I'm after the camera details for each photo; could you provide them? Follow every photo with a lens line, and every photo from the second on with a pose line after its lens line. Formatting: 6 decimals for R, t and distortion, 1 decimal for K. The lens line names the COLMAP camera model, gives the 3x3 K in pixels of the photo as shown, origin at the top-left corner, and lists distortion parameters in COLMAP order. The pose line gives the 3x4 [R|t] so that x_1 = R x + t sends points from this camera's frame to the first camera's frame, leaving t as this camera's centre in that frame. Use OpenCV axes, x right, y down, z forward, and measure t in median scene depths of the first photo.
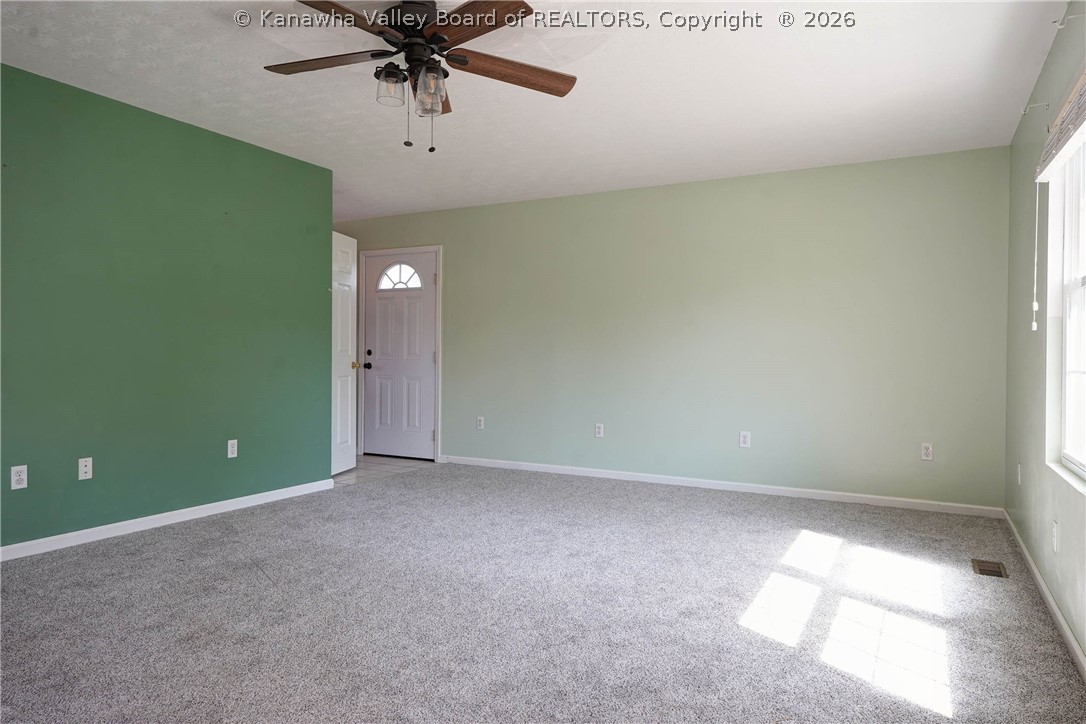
lens RADIAL K [[706.3, 0, 543.0], [0, 706.3, 362.0], [0, 0, 1]] dist [-0.000572, -0.000307]
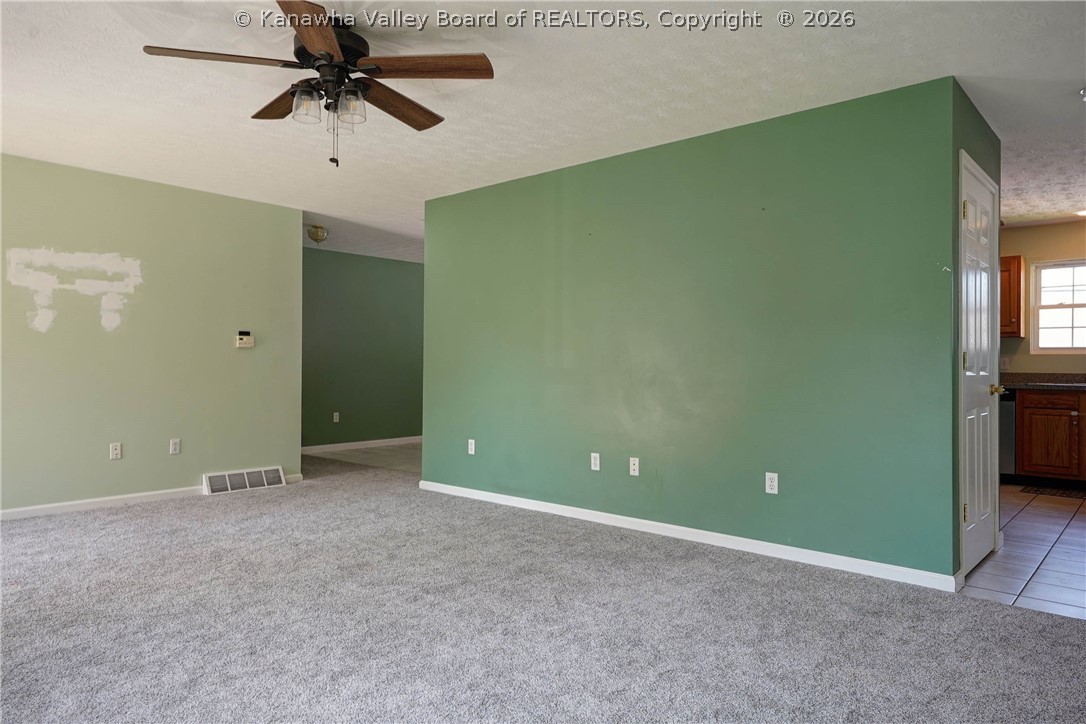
lens RADIAL K [[706.3, 0, 543.0], [0, 706.3, 362.0], [0, 0, 1]] dist [-0.000572, -0.000307]
pose [[-0.242387, -0.021219, -0.969948, 0.543805], [-0.027334, 0.999513, -0.015035, -0.002481], [0.969795, 0.022868, -0.242849, 1.135352]]
